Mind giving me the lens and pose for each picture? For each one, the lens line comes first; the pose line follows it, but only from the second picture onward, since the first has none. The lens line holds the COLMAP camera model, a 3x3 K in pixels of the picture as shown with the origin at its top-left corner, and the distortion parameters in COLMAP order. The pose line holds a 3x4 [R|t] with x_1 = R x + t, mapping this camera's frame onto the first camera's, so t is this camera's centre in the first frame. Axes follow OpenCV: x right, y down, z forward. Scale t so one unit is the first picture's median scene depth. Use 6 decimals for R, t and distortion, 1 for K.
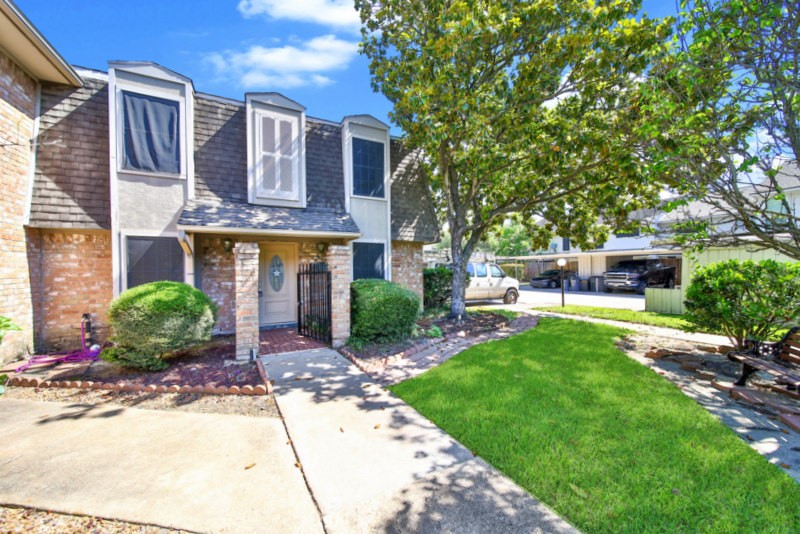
lens RADIAL K [[283.0, 0, 398.7], [0, 283.0, 268.4], [0, 0, 1]] dist [-0.007617, 0.000230]
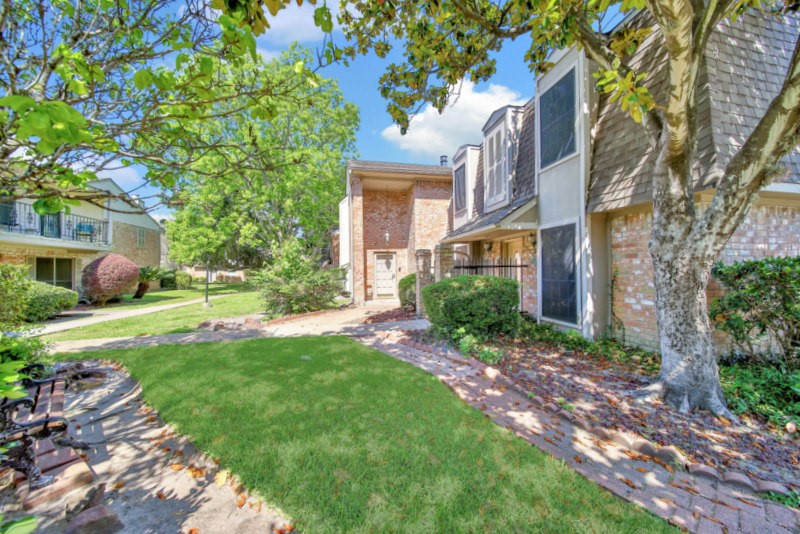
lens RADIAL K [[283.0, 0, 399.7], [0, 283.0, 269.4], [0, 0, 1]] dist [-0.007617, 0.000230]
pose [[-0.241669, 0.008527, -0.970321, 0.676411], [0.012874, 0.999902, 0.005580, 0.008947], [0.970273, -0.011144, -0.241755, 0.772977]]
